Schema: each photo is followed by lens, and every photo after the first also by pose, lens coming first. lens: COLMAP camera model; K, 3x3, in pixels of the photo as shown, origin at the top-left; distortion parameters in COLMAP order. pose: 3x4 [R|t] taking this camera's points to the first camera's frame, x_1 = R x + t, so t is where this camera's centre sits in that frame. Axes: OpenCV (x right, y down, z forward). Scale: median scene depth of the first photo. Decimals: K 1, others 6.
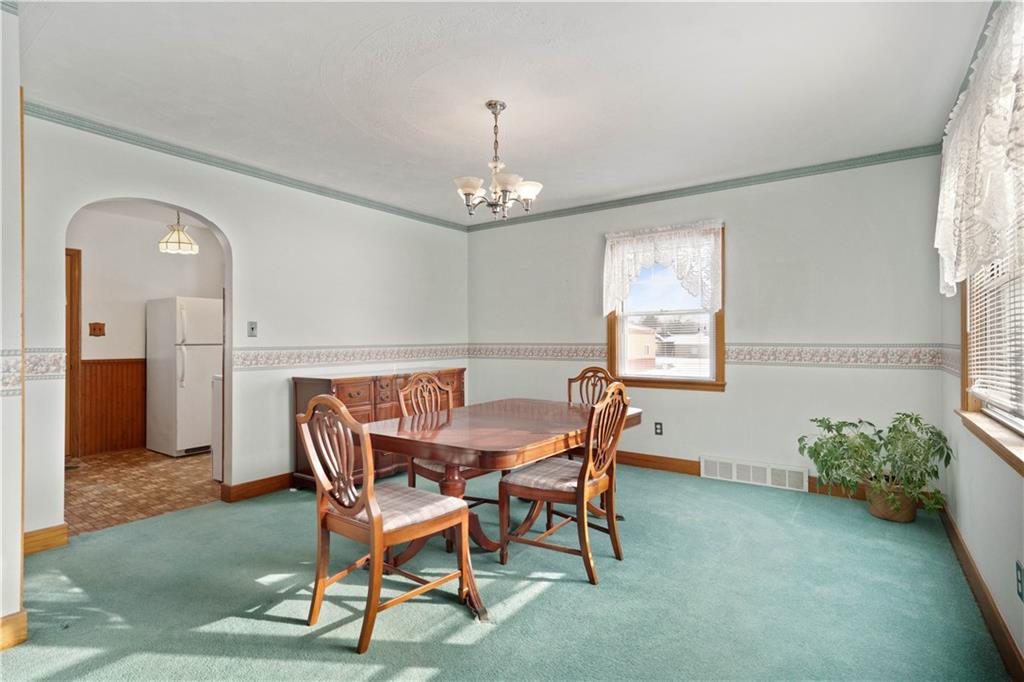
lens RADIAL K [[490.6, 0, 517.5], [0, 490.6, 338.4], [0, 0, 1]] dist [0.009073, -0.000048]
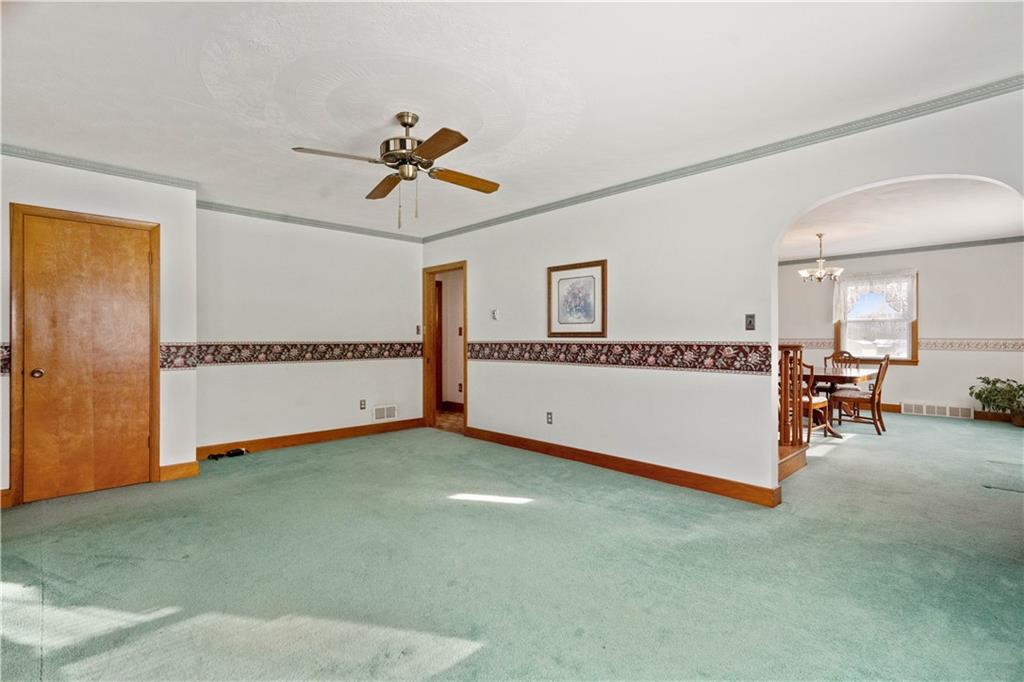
lens RADIAL K [[490.6, 0, 507.6], [0, 490.6, 338.4], [0, 0, 1]] dist [0.009073, -0.000048]
pose [[0.983722, 0.000680, -0.179694, -0.983910], [-0.000124, 0.999995, 0.003105, 0.007411], [0.179695, -0.003032, 0.983718, -1.402526]]
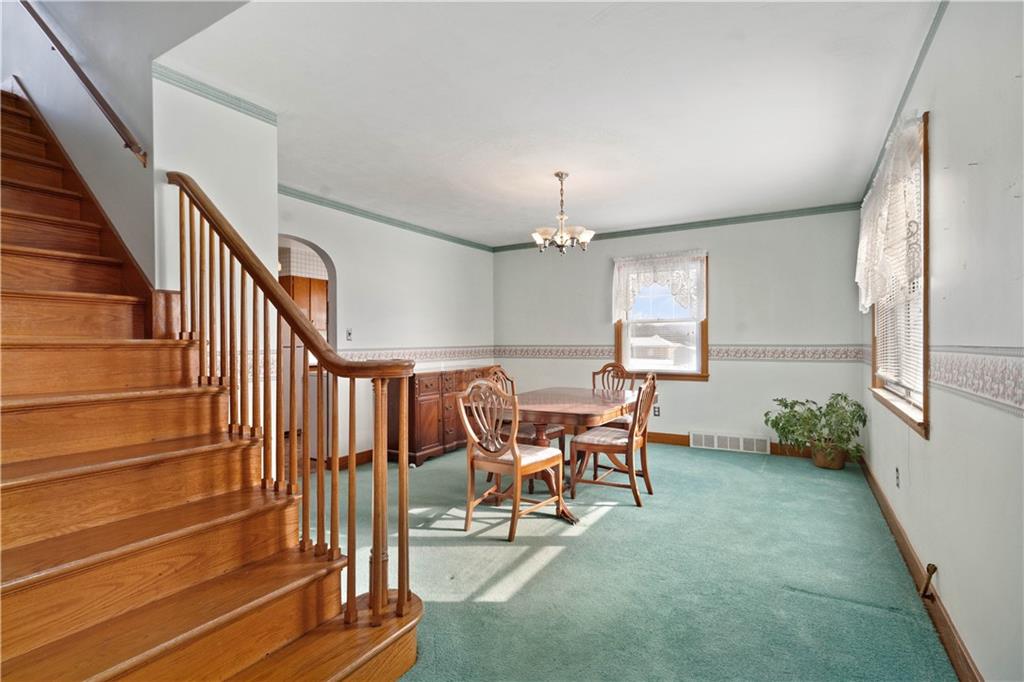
lens RADIAL K [[490.6, 0, 513.0], [0, 490.6, 342.2], [0, 0, 1]] dist [0.009073, -0.000048]
pose [[0.996626, -0.003061, 0.082025, -0.279003], [0.002787, 0.999990, 0.003449, -0.002664], [-0.082034, -0.003209, 0.996624, -0.358101]]
